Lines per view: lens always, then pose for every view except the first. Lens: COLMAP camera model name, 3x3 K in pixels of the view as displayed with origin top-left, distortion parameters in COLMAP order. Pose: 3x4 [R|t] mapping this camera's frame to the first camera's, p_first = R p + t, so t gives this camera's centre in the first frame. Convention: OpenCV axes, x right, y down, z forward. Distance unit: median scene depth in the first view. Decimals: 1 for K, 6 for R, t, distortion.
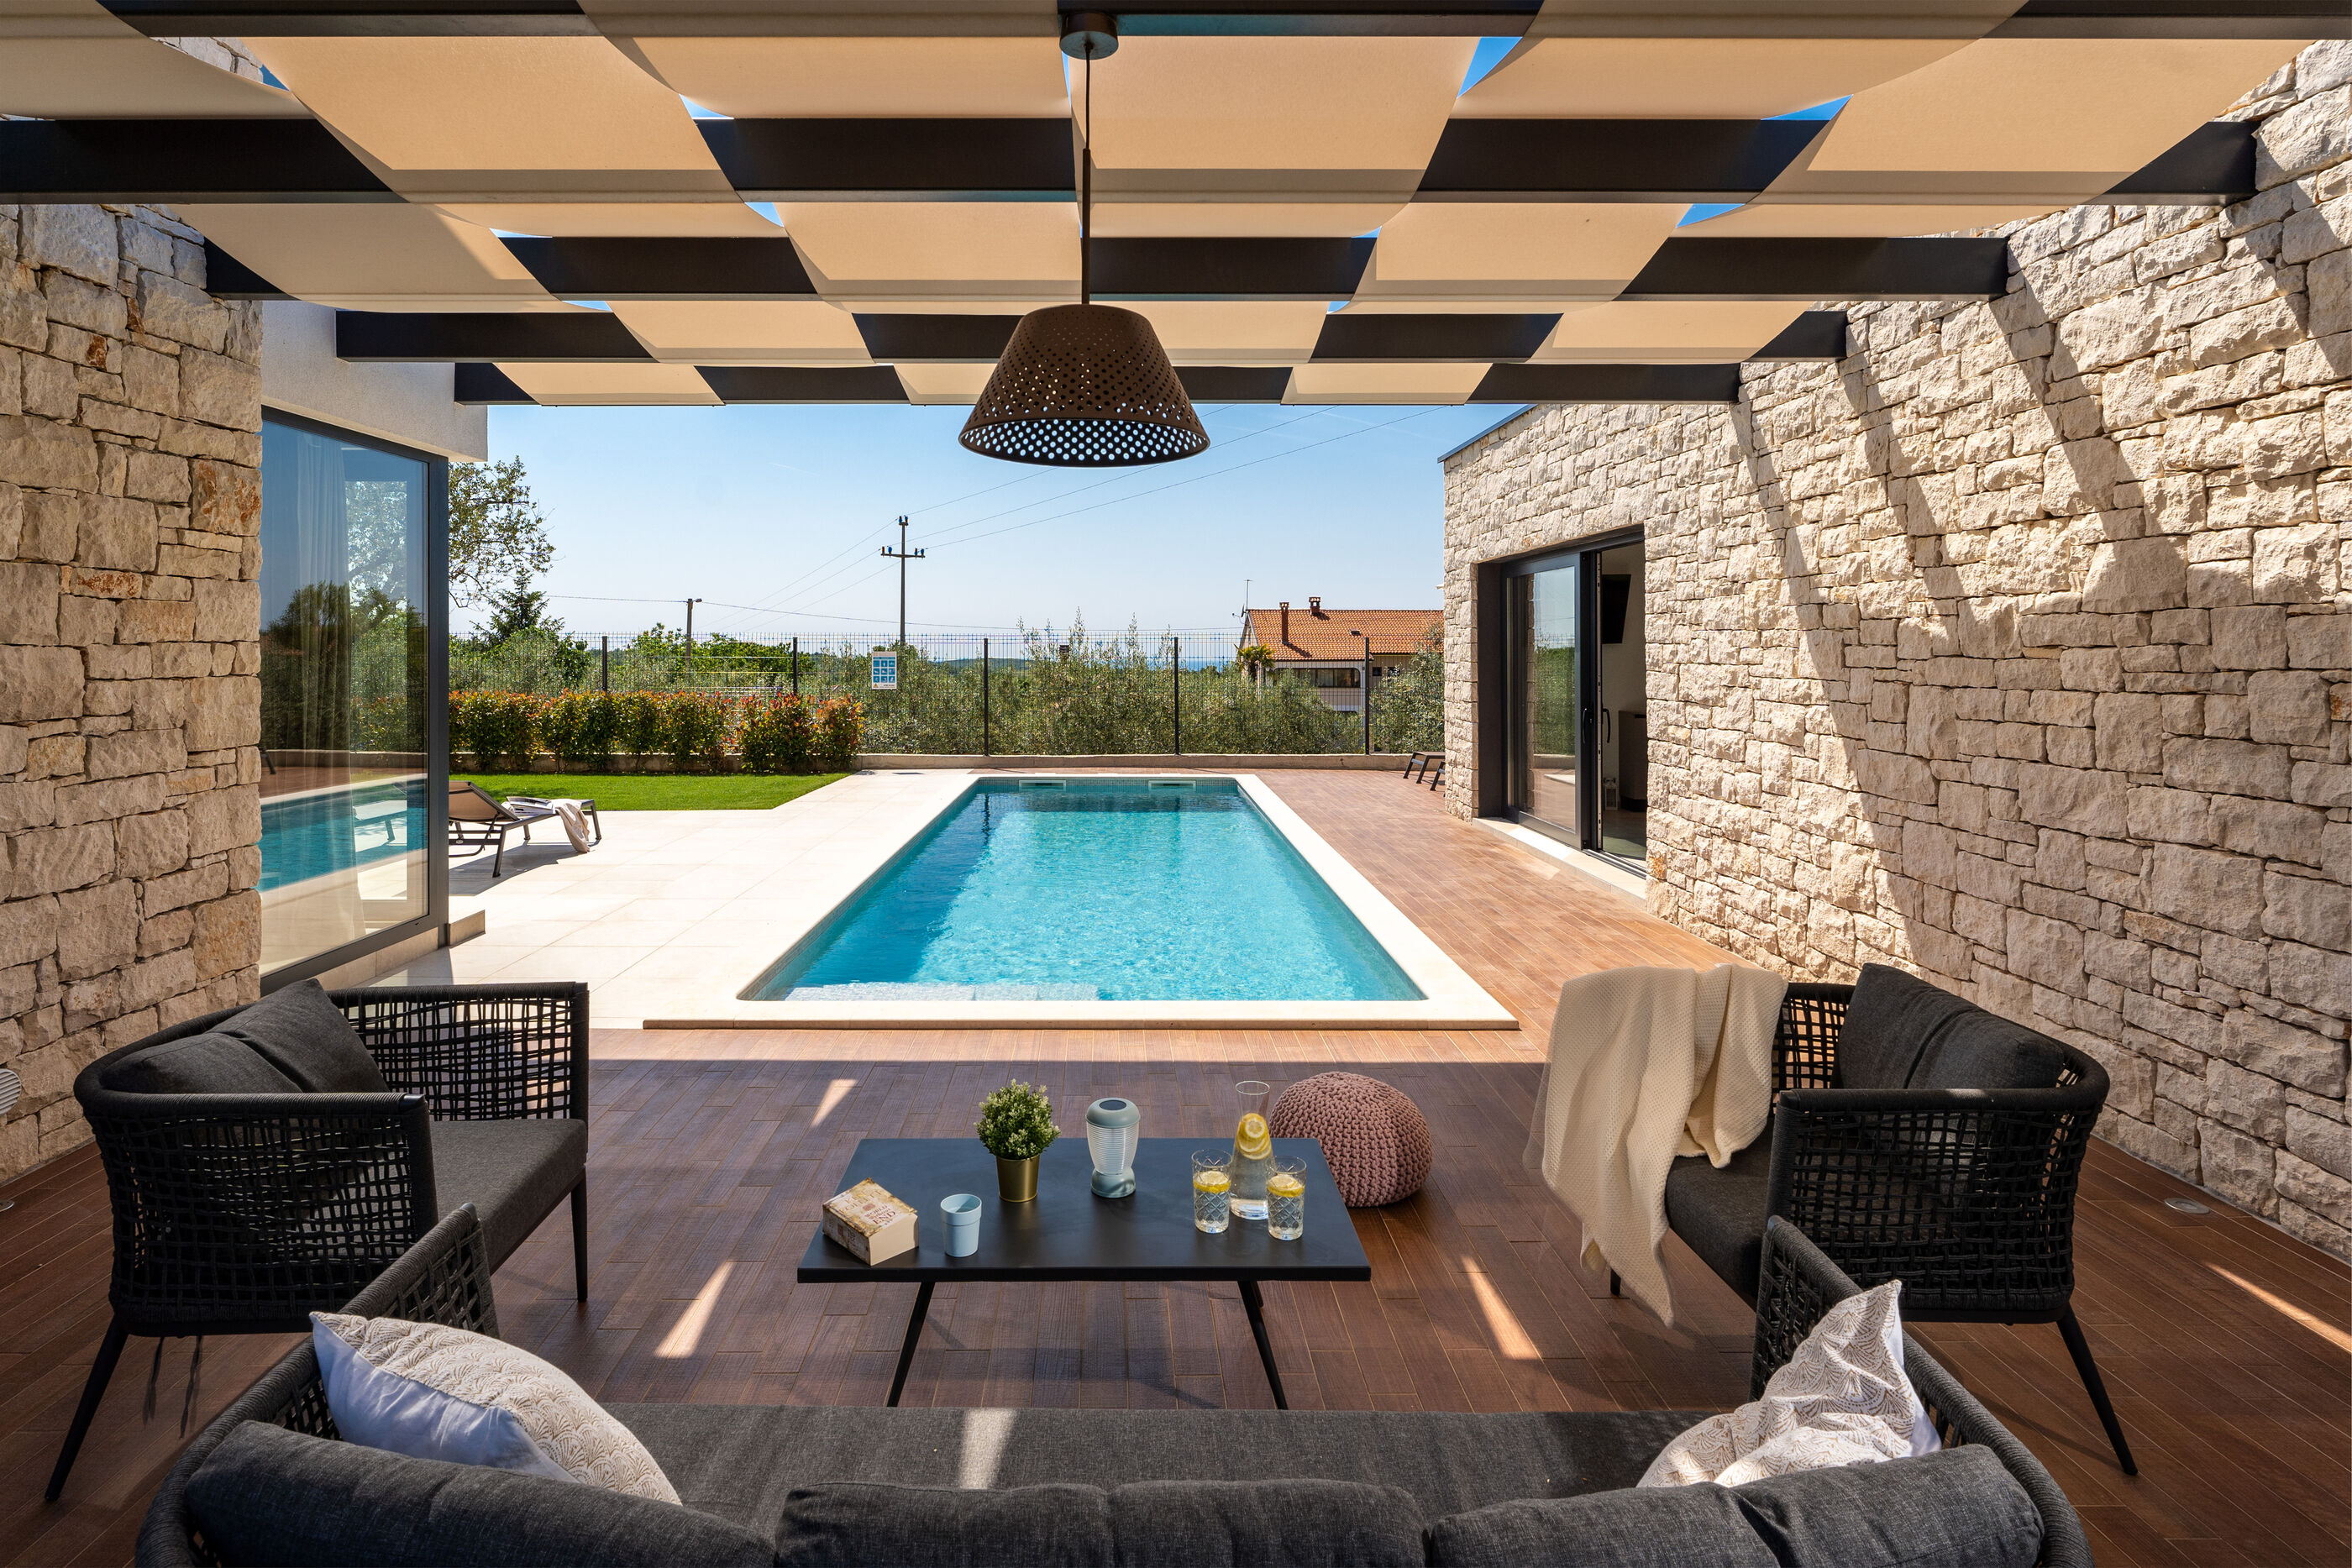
lens RADIAL K [[1204.1, 0, 1100.2], [0, 1204.1, 639.4], [0, 0, 1]] dist [0.006312, -0.000846]
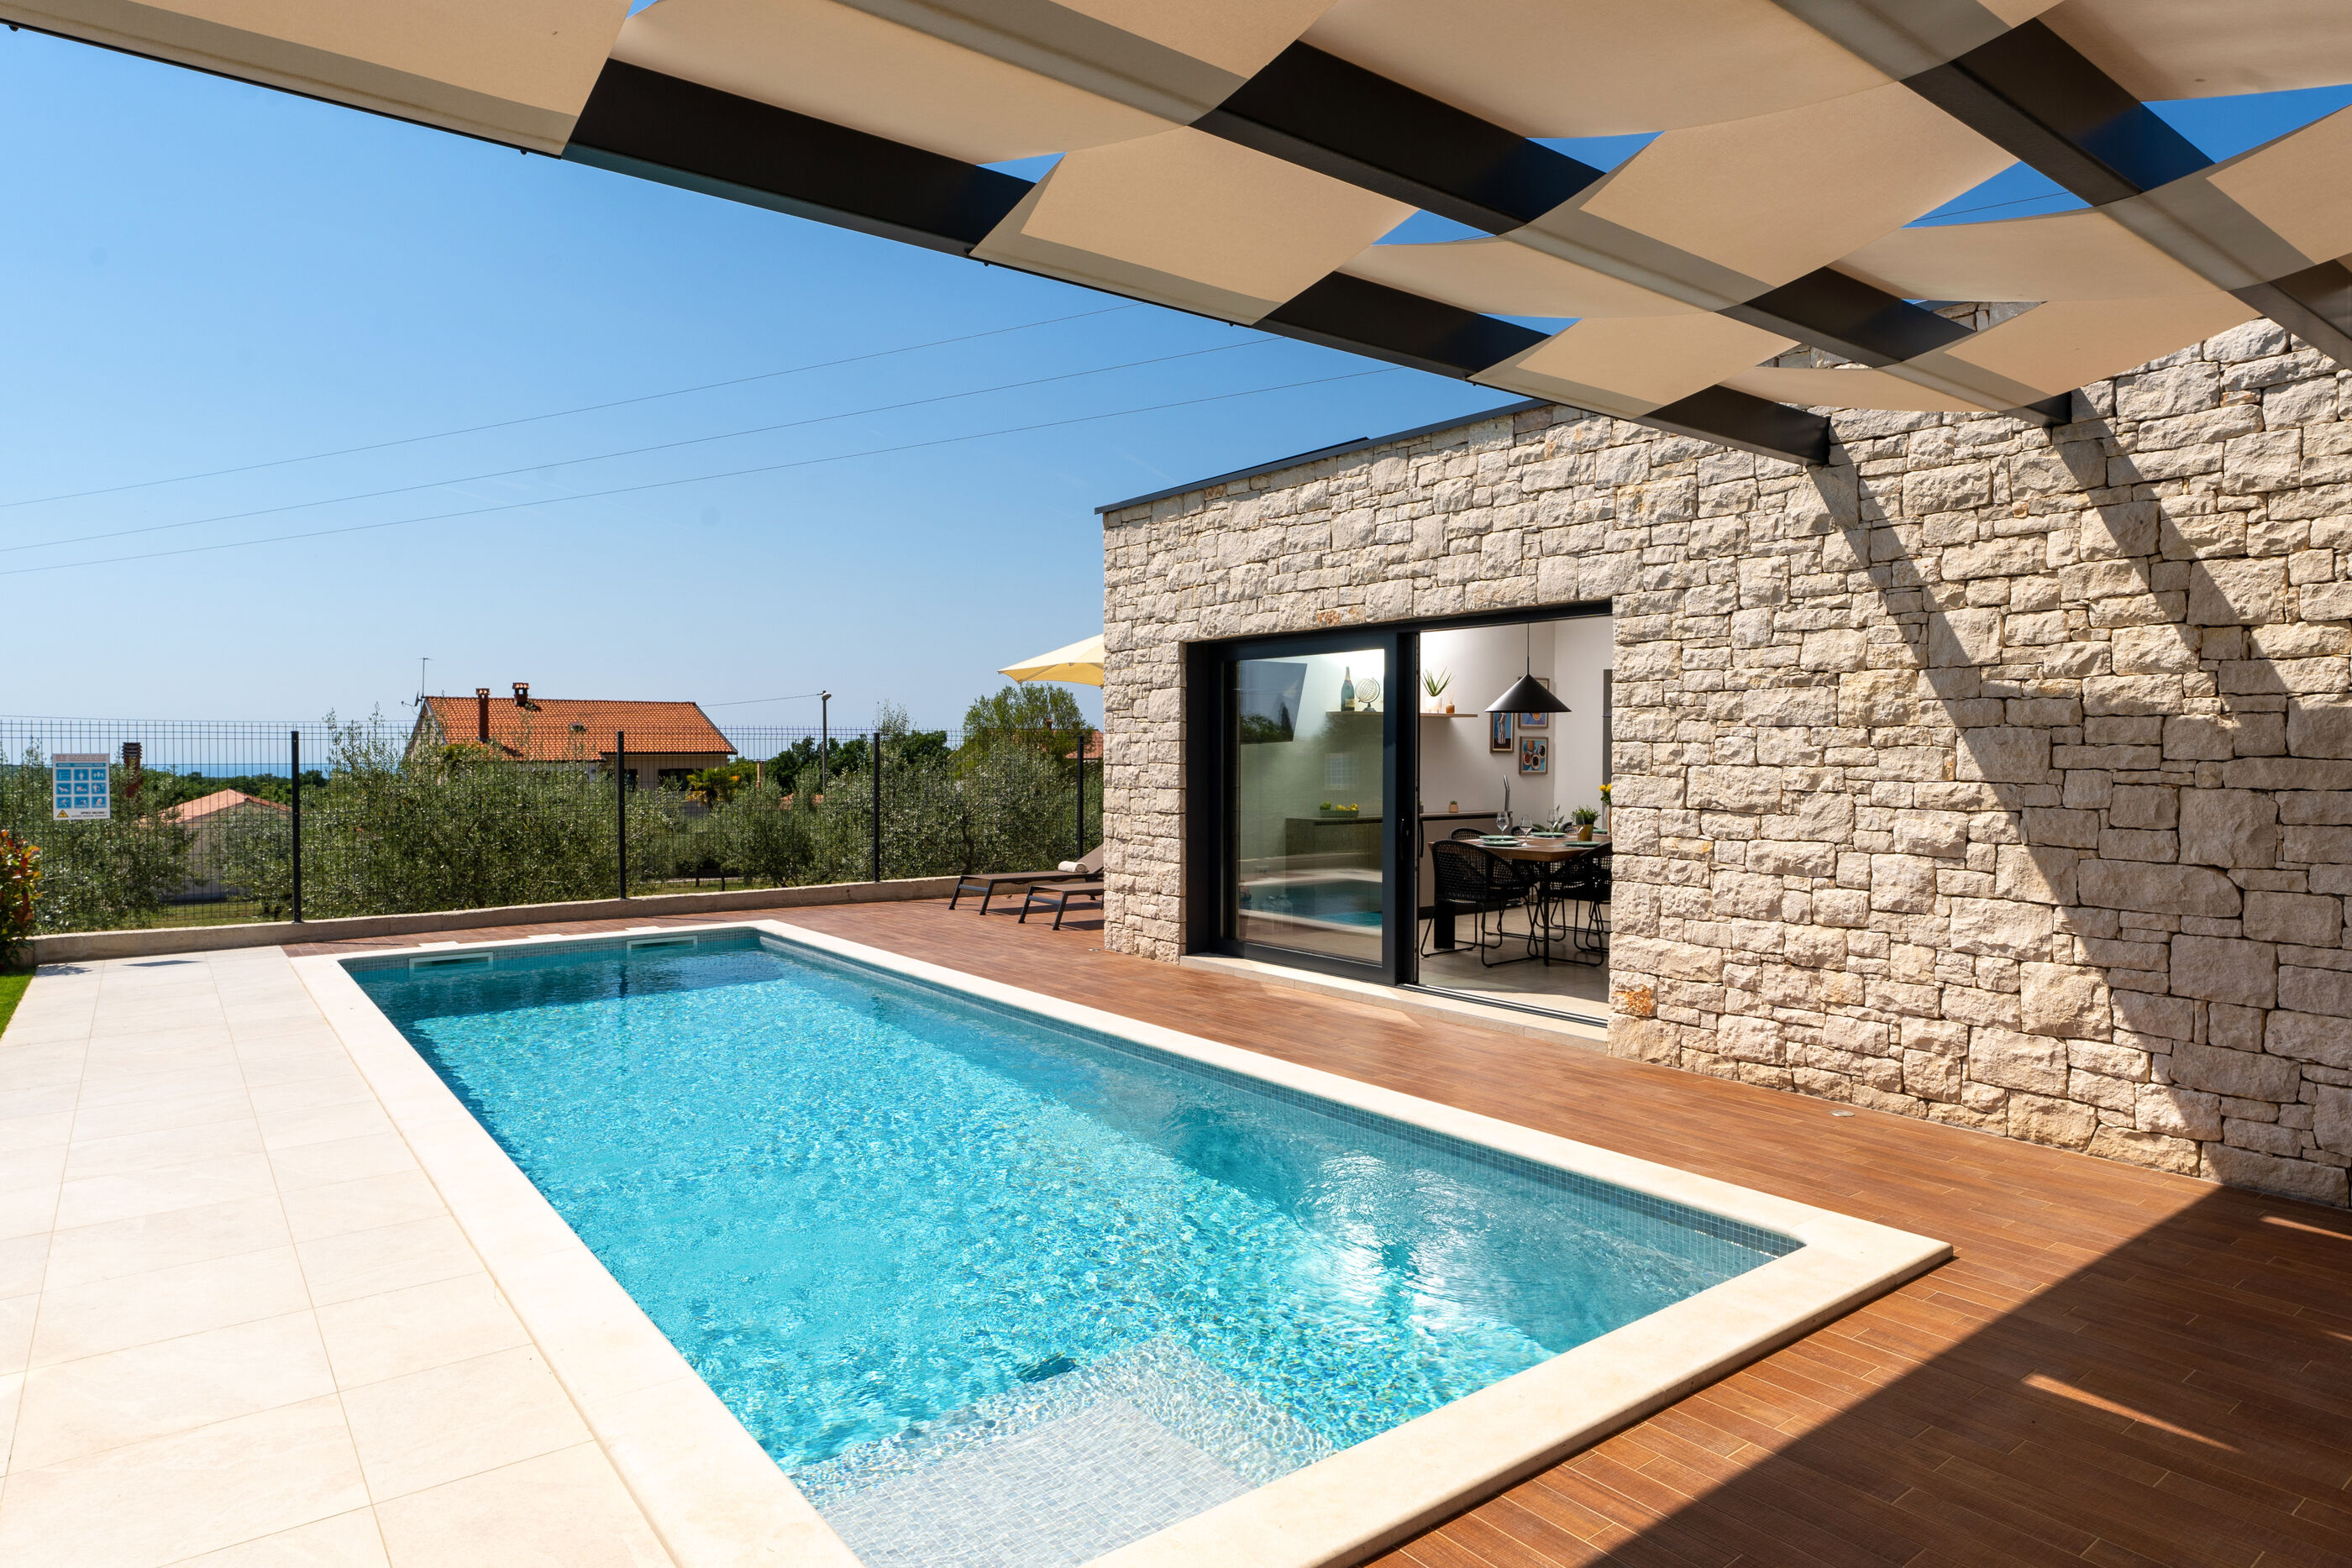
lens RADIAL K [[1316.8, 0, 1179.0], [0, 1316.8, 781.2], [0, 0, 1]] dist [-0.005752, 0.000343]
pose [[0.779887, -0.016208, 0.625710, -0.598749], [-0.004991, 0.999472, 0.032110, 0.004408], [-0.625900, -0.028165, 0.779394, 0.764260]]
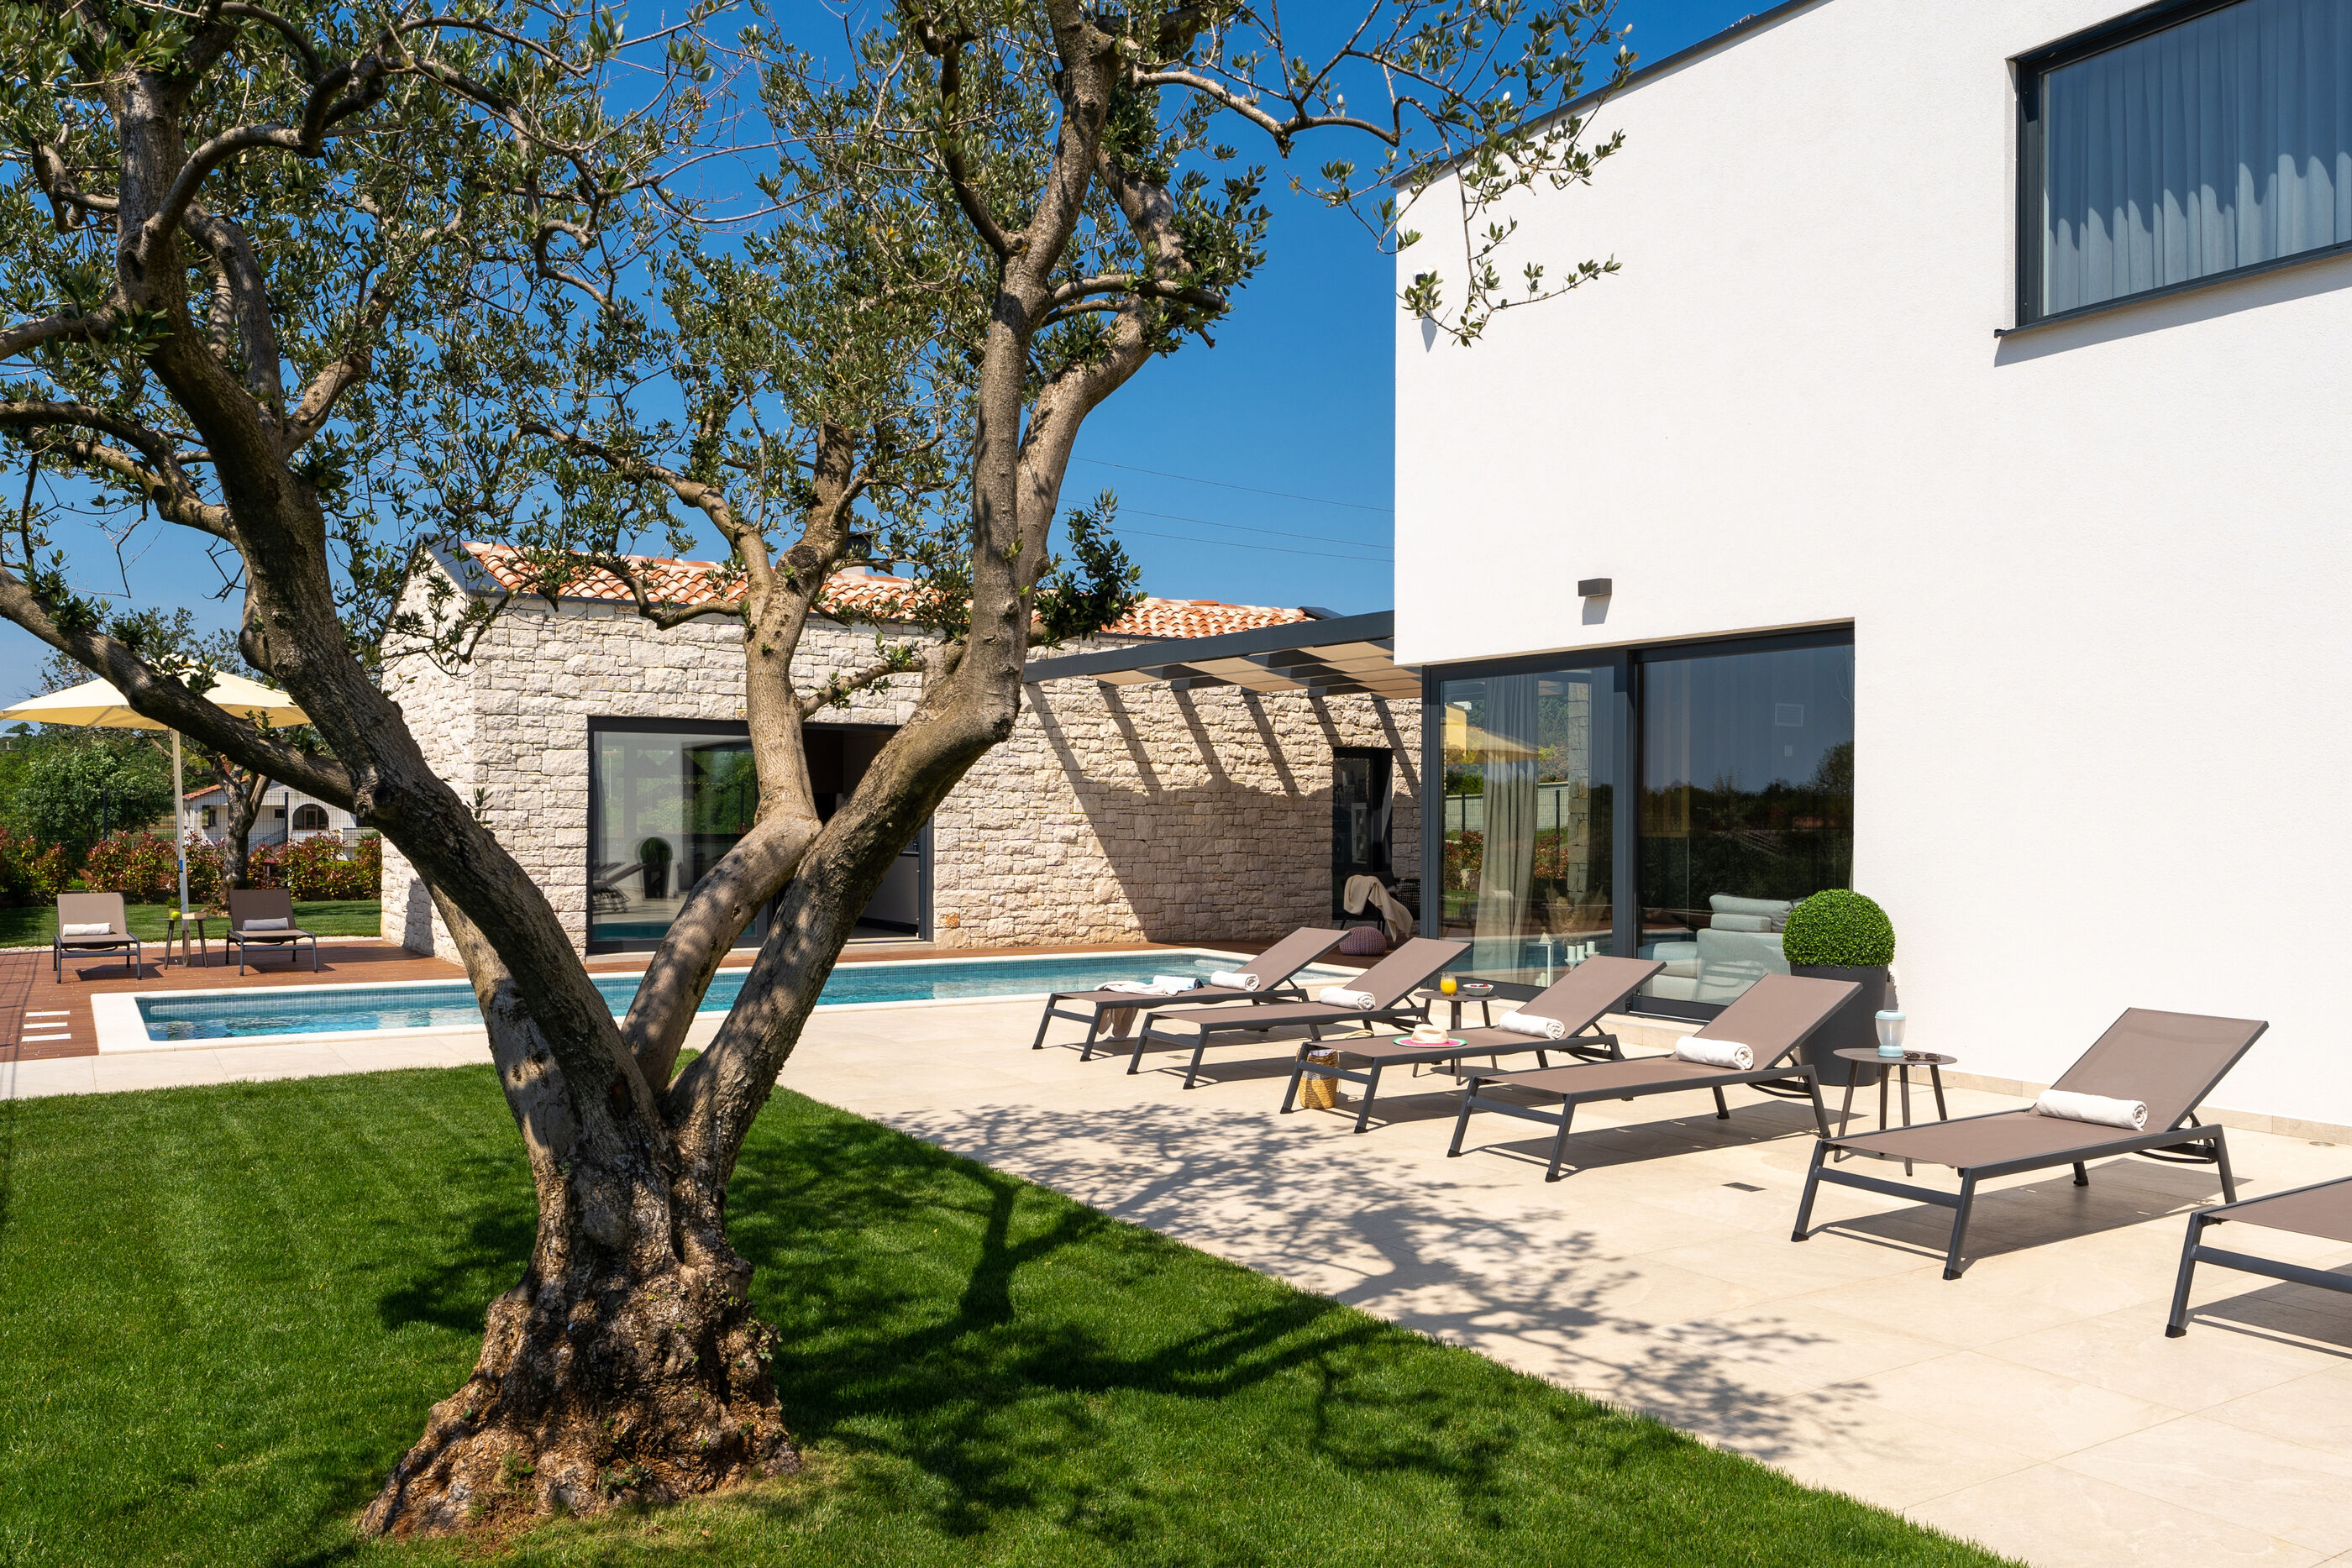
lens RADIAL K [[1844.1, 0, 1191.4], [0, 1844.1, 802.2], [0, 0, 1]] dist [-0.006258, -0.000179]
pose [[-0.545767, 0.000405, 0.837937, -3.241706], [-0.013618, 0.999864, -0.009353, 0.050946], [-0.837826, -0.016515, -0.545687, 3.509595]]
